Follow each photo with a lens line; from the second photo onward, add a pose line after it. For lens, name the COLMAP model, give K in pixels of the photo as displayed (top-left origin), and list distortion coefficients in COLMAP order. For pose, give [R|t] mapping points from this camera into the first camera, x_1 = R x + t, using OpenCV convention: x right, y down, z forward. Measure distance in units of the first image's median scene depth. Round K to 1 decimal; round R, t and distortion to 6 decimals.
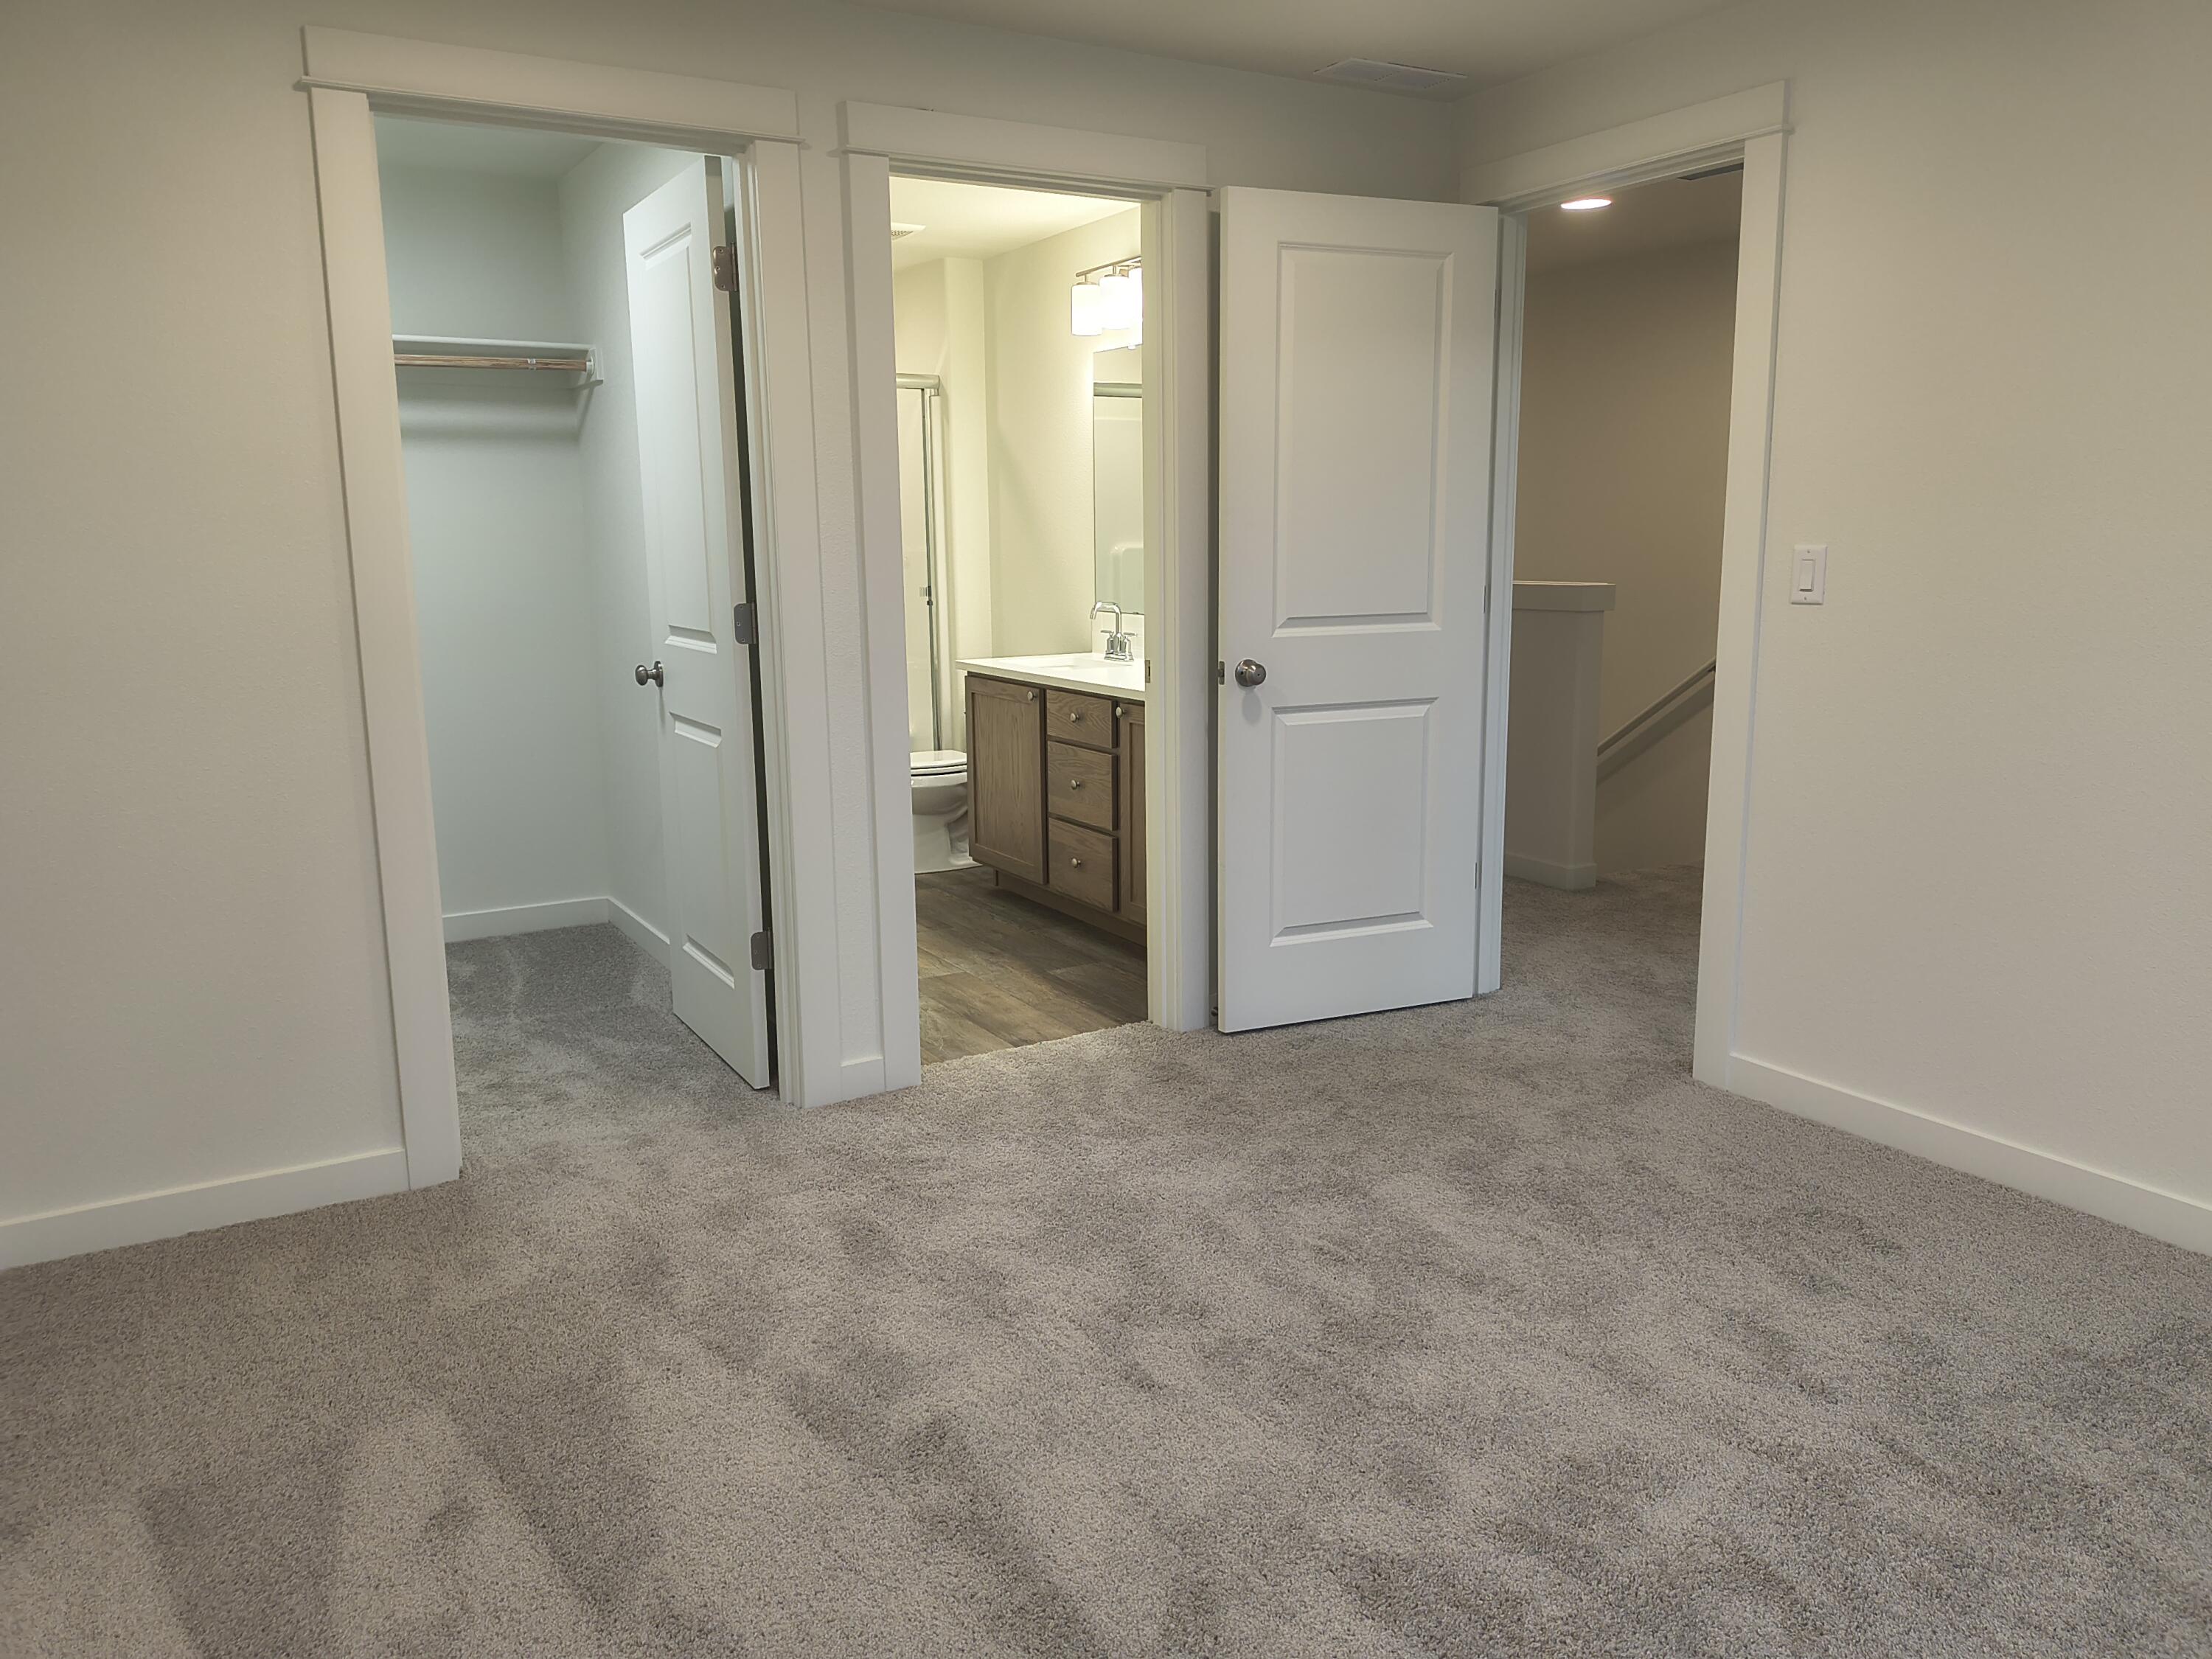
lens RADIAL K [[1601.2, 0, 1119.5], [0, 1601.2, 833.5], [0, 0, 1]] dist [0.056452, -0.071212]
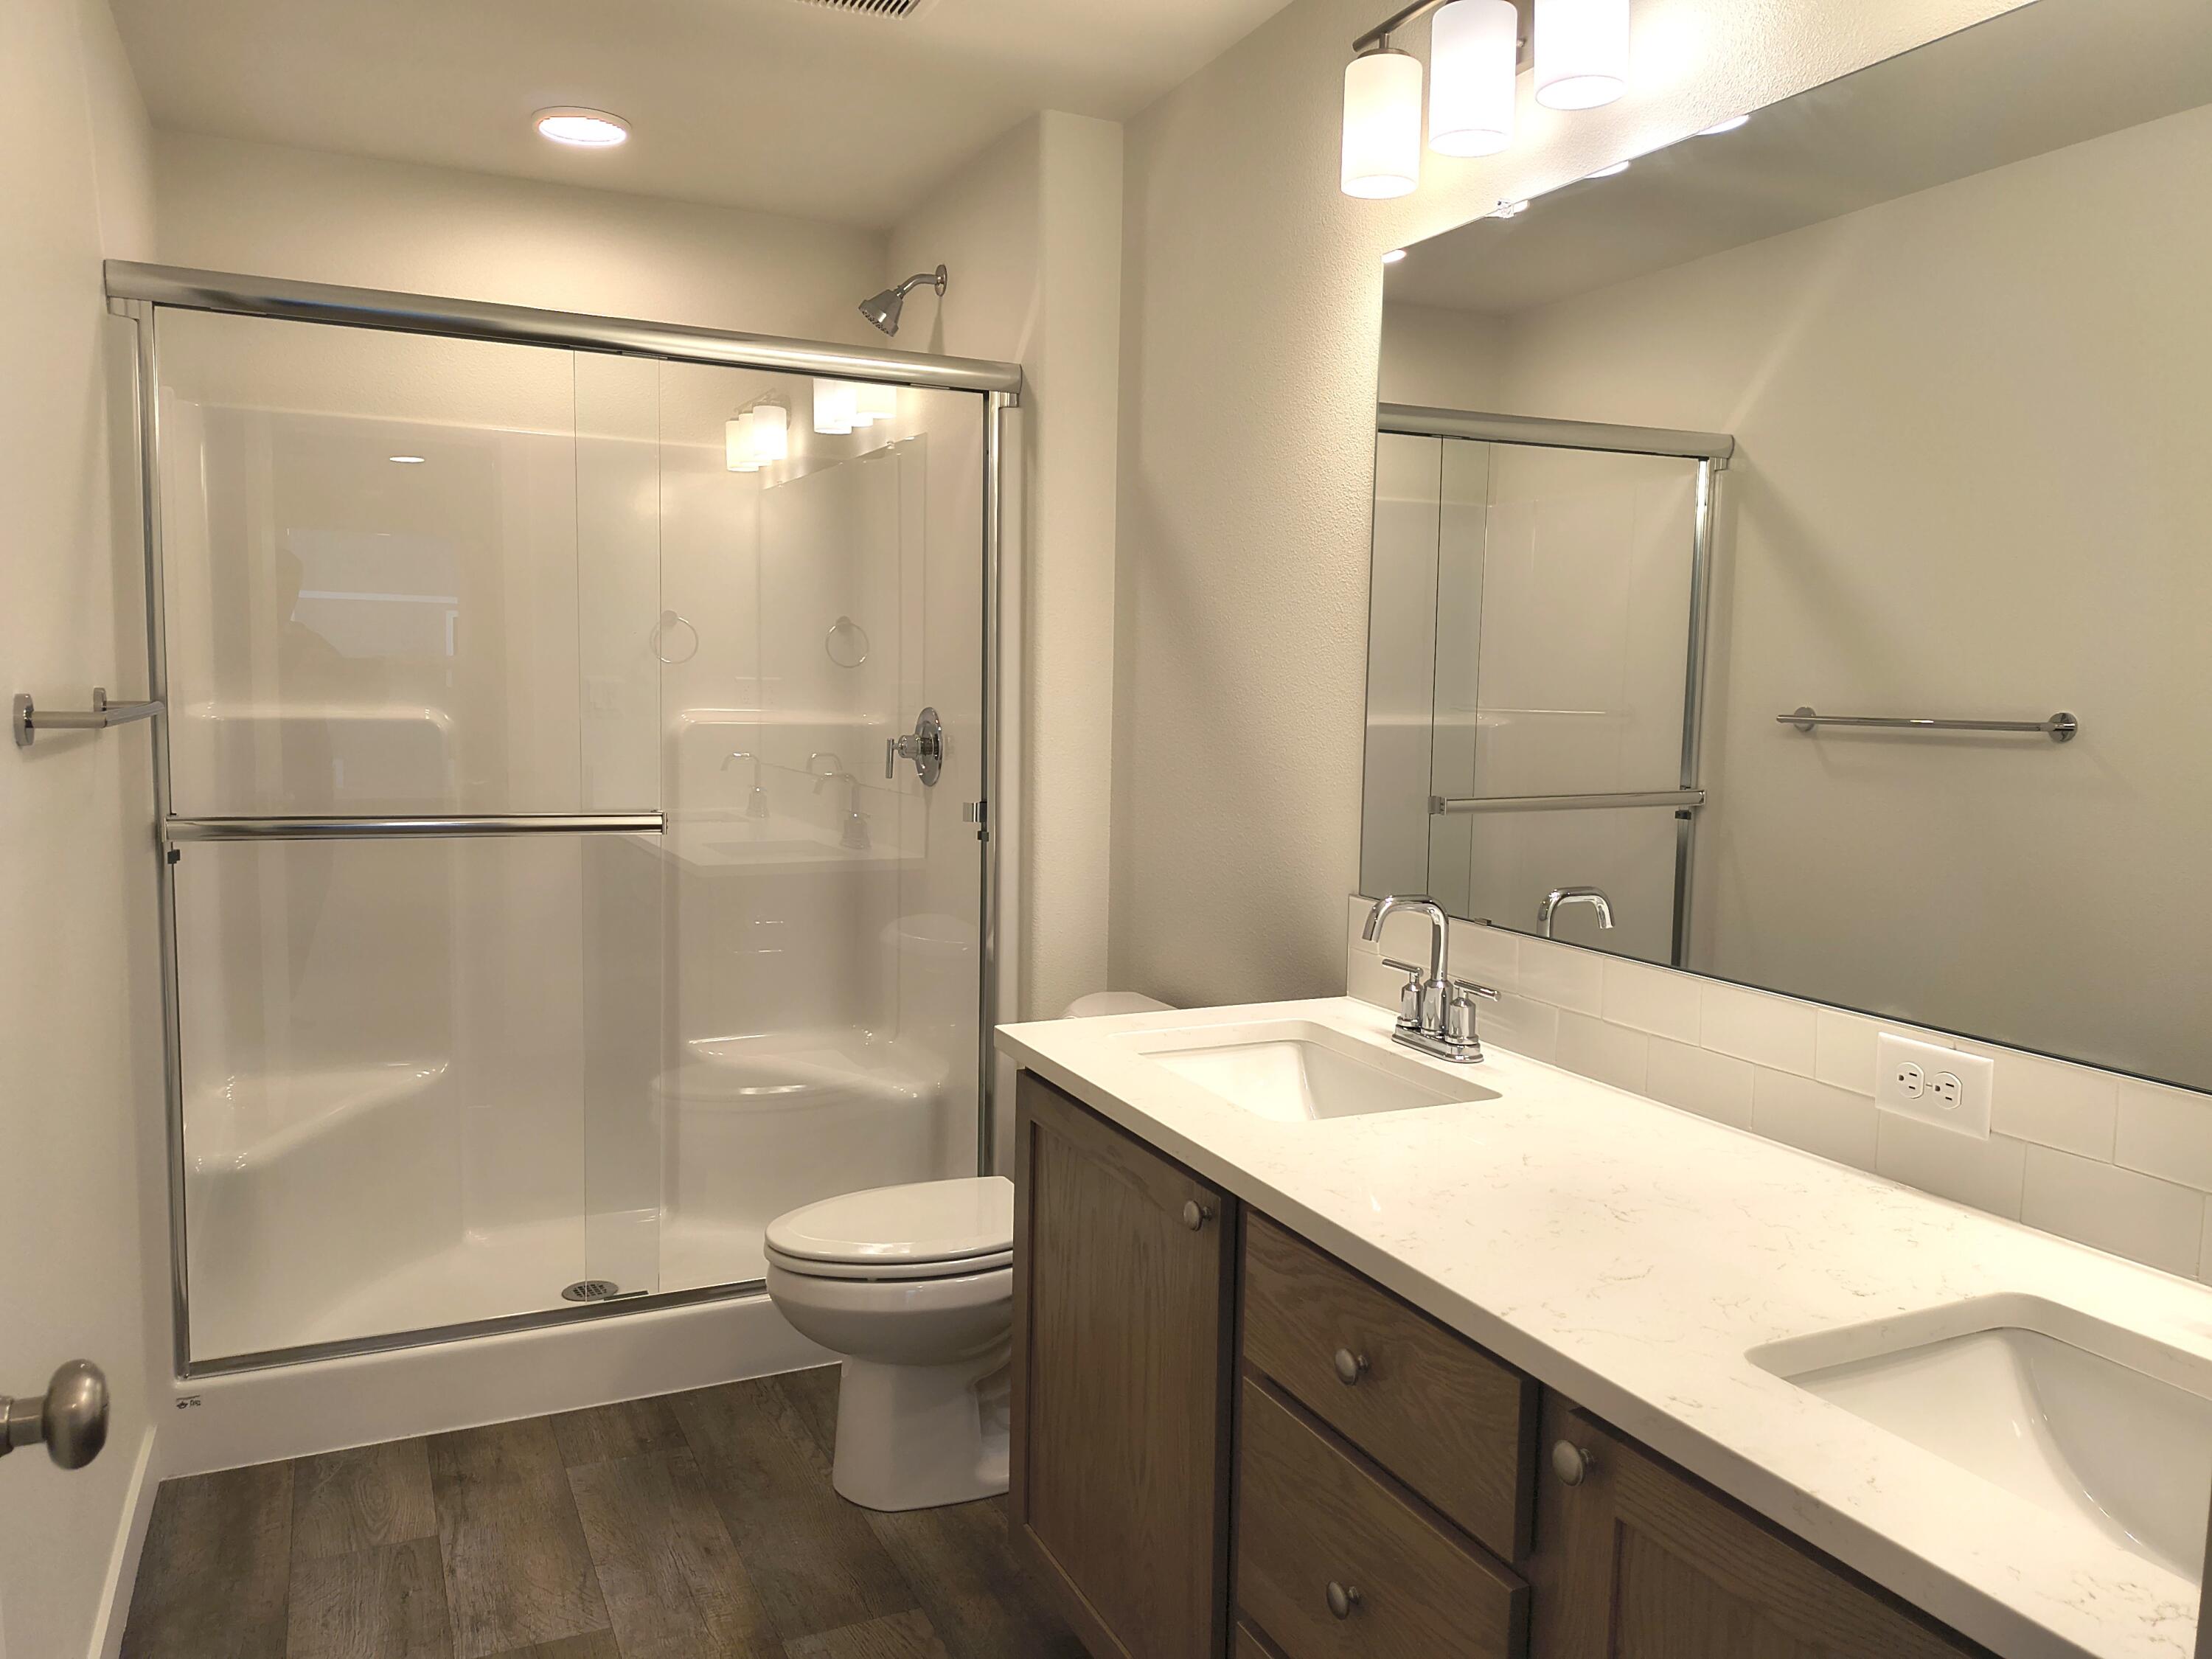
lens RADIAL K [[1601.2, 0, 1110.5], [0, 1601.2, 826.4], [0, 0, 1]] dist [0.056452, -0.071212]
pose [[0.994525, 0.036458, -0.097932, -0.036224], [-0.046138, 0.994070, -0.098472, -0.108375], [0.093762, 0.102452, 0.990309, 0.568560]]
